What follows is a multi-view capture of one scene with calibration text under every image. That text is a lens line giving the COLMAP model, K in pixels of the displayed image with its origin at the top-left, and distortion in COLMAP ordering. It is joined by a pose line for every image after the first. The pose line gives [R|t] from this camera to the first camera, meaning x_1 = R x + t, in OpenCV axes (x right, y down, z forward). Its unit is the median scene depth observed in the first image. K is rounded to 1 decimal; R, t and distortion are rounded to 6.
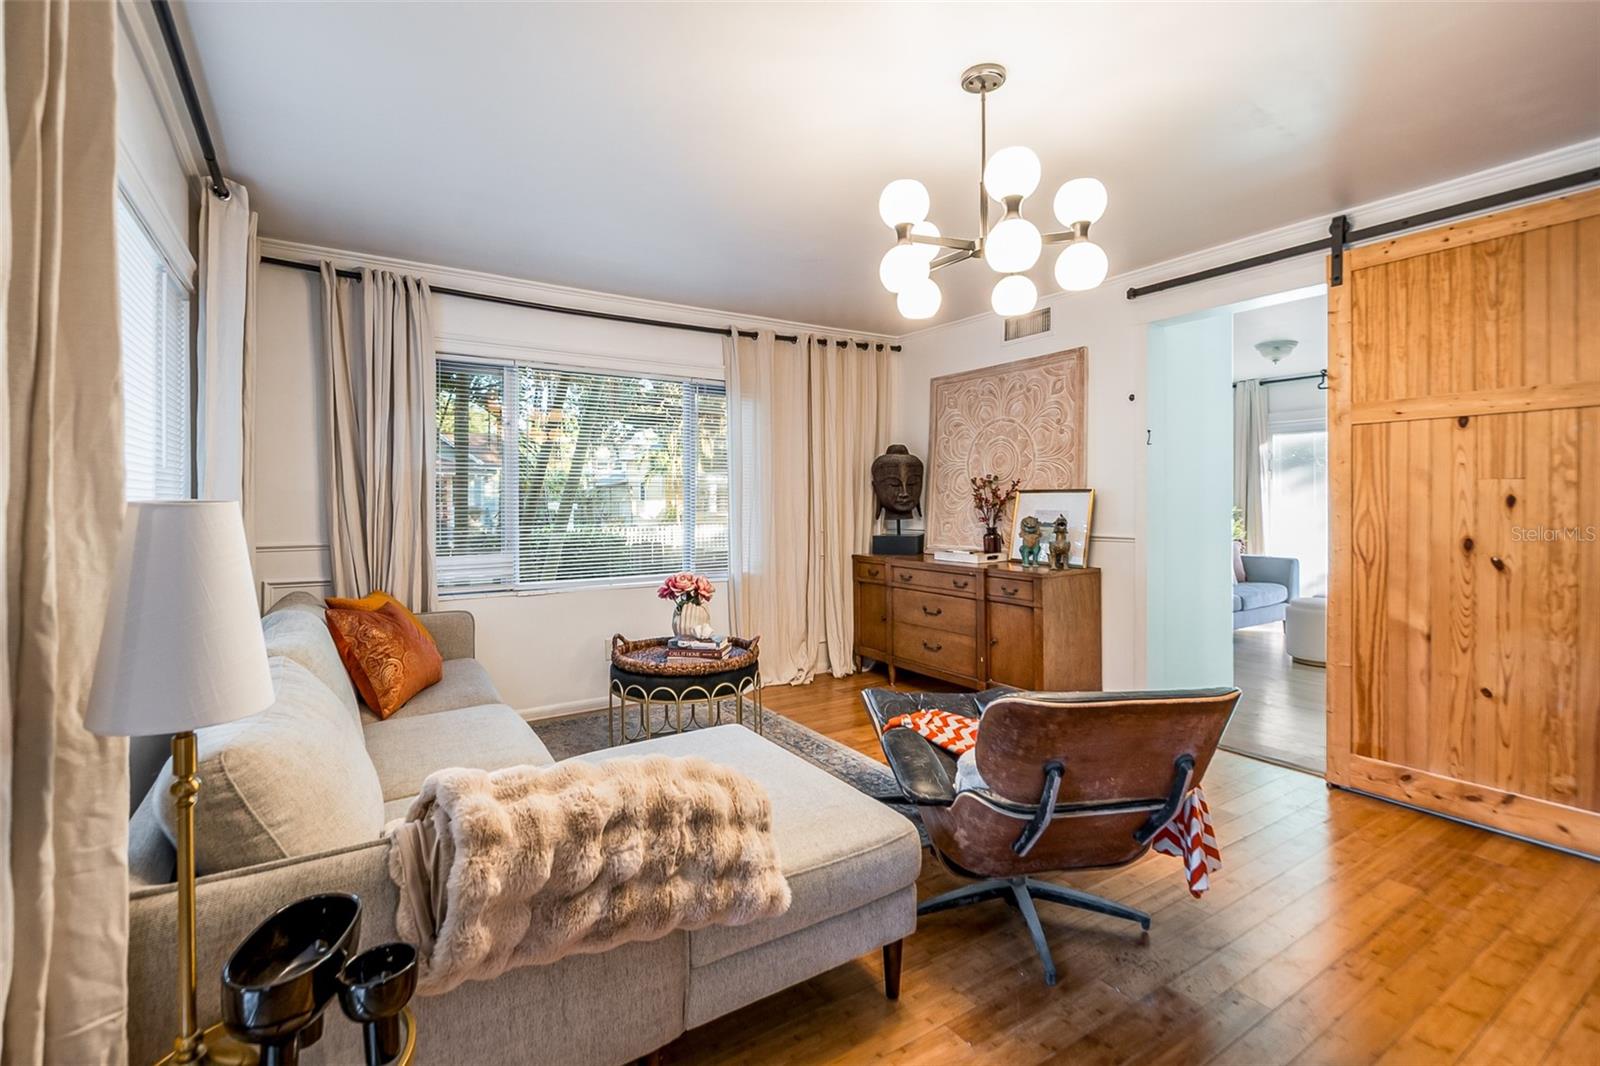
lens RADIAL K [[724.4, 0, 793.9], [0, 724.4, 488.5], [0, 0, 1]] dist [-0.001235, -0.000670]
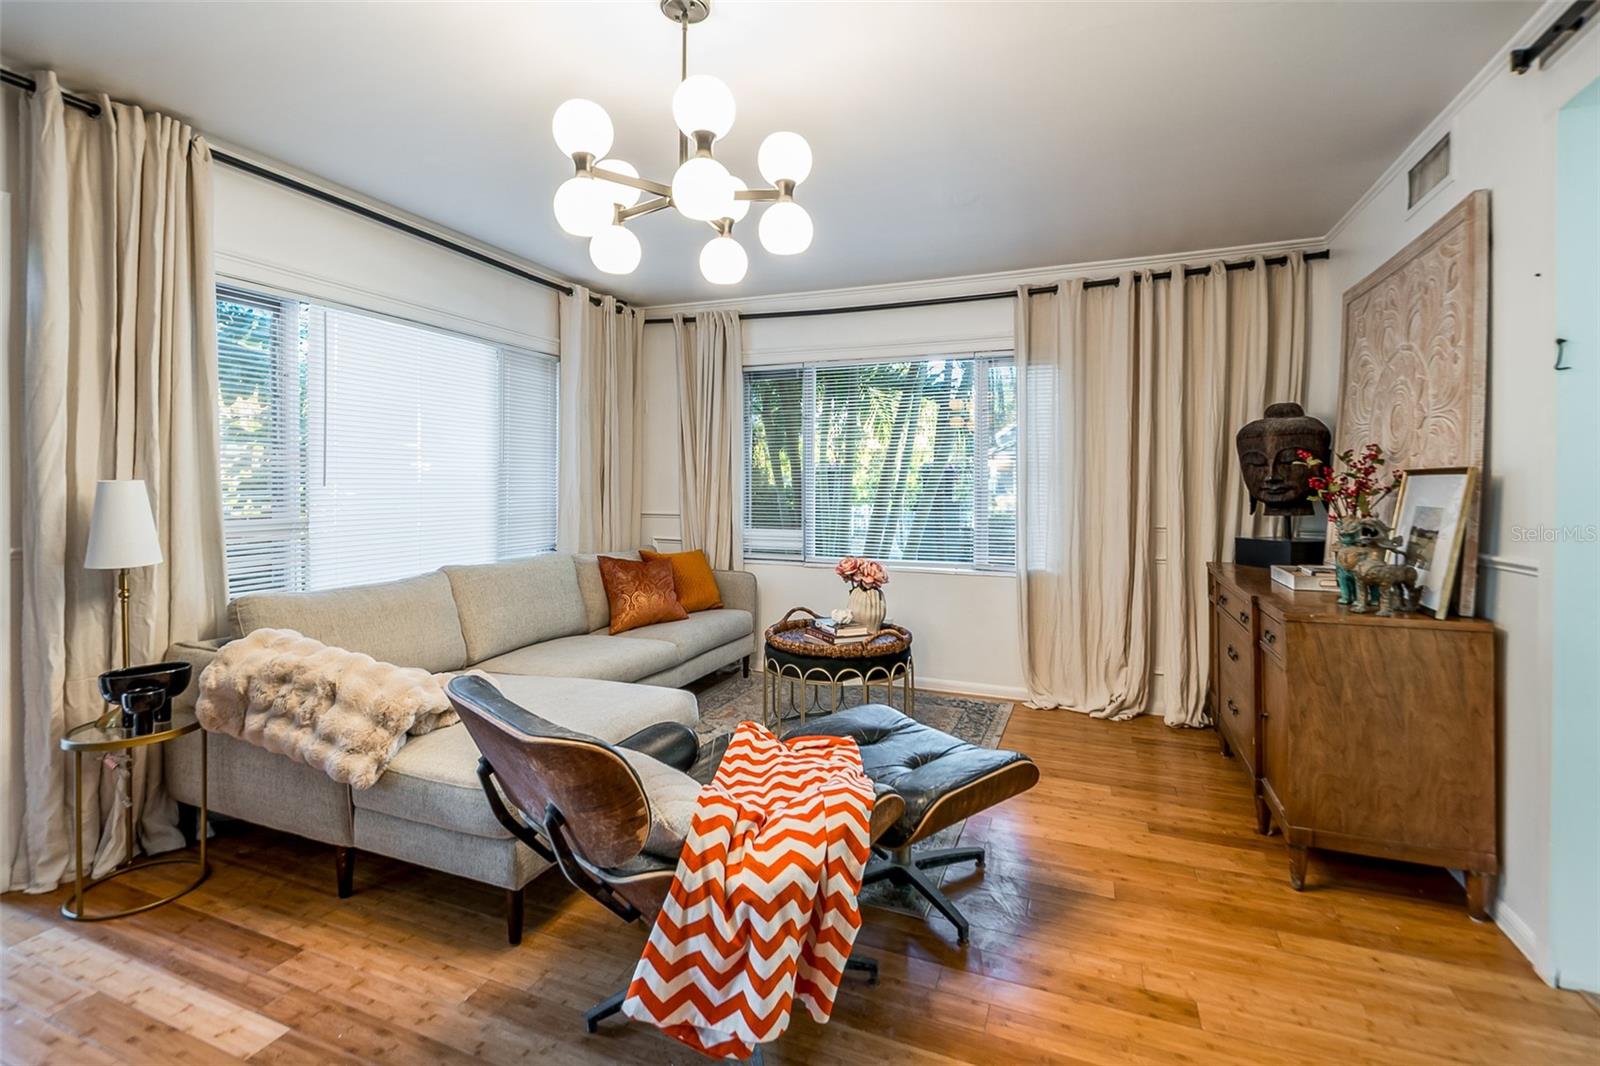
lens RADIAL K [[738.8, 0, 796.9], [0, 738.8, 468.9], [0, 0, 1]] dist [0.000059, -0.000175]
pose [[0.570735, -0.011465, -0.821054, 0.492302], [0.007919, 0.999933, -0.008458, 0.002332], [0.821096, -0.001675, 0.570788, 0.270318]]
